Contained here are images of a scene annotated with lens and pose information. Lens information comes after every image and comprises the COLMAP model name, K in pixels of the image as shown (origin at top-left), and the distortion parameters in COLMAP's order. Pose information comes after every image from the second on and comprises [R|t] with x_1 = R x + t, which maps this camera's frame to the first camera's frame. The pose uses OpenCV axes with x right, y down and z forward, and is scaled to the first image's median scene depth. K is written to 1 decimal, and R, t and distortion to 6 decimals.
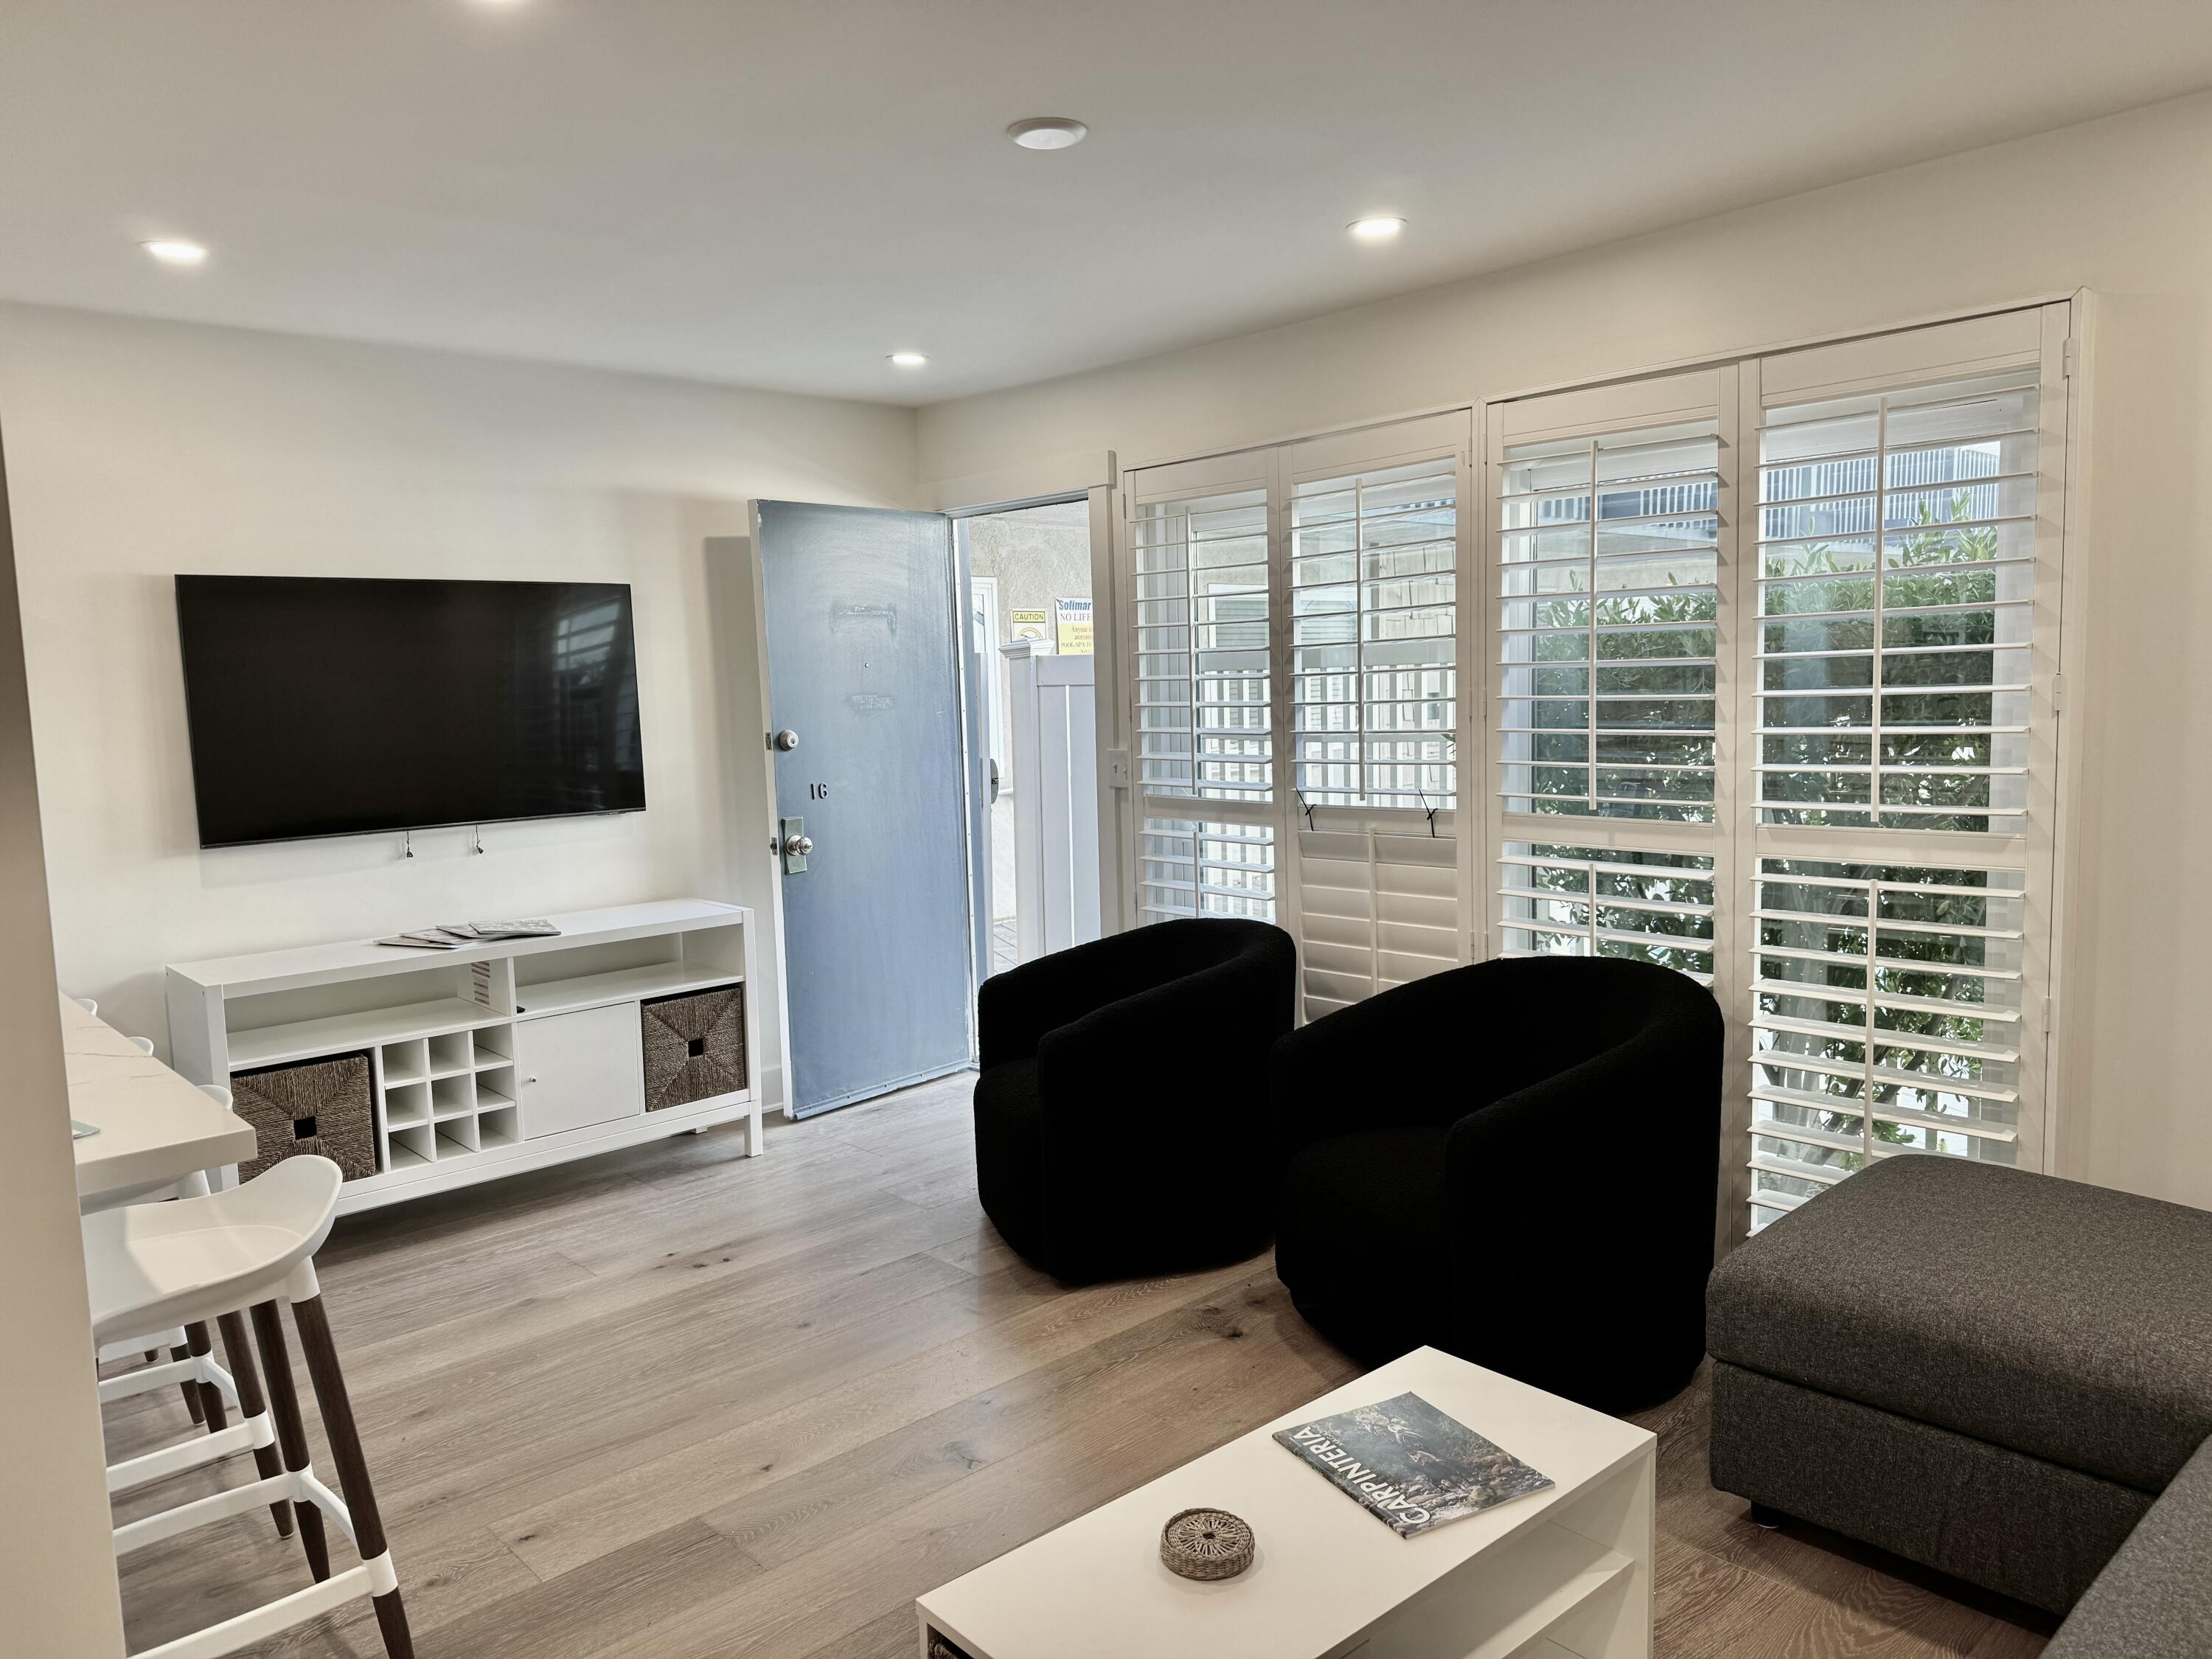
lens RADIAL K [[1536.1, 0, 1106.4], [0, 1536.1, 825.9], [0, 0, 1]] dist [0.029612, -0.002720]
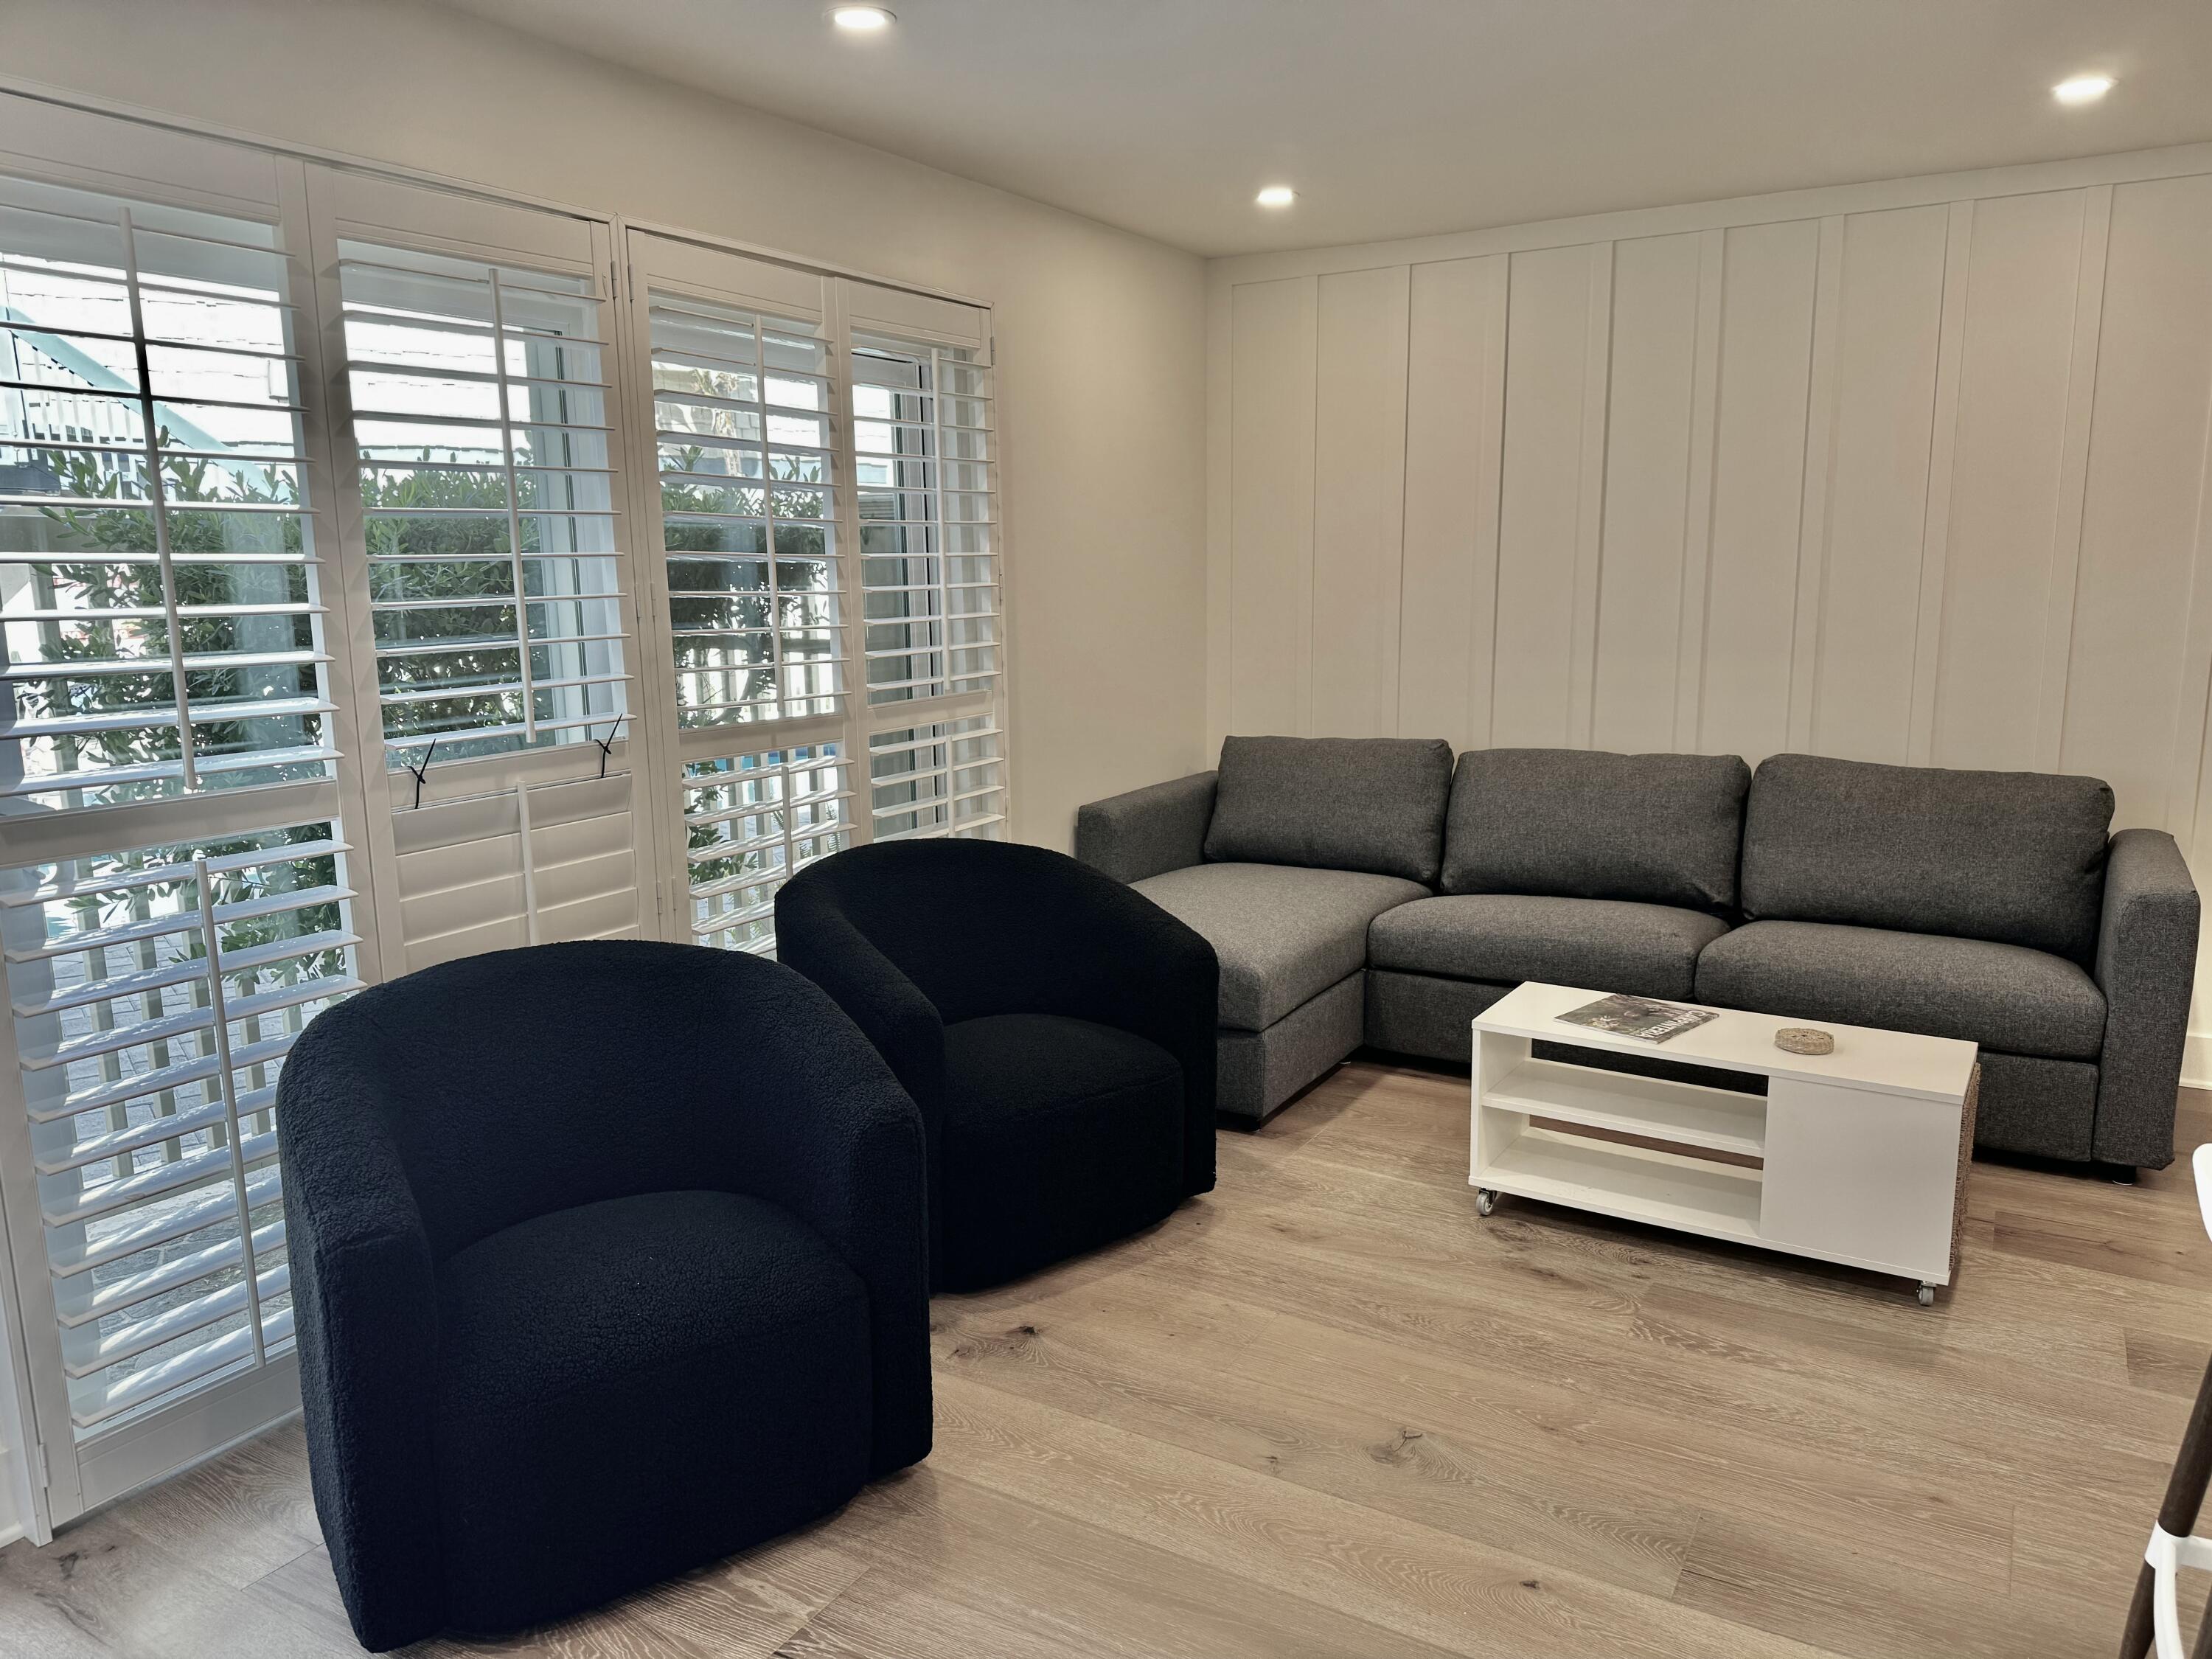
lens RADIAL K [[1536.1, 0, 1107.9], [0, 1536.1, 838.7], [0, 0, 1]] dist [0.029612, -0.002720]
pose [[-0.278159, -0.132515, 0.951350, -0.709960], [0.116457, 0.978479, 0.170344, -0.077151], [-0.953449, 0.158174, -0.256740, 1.139986]]
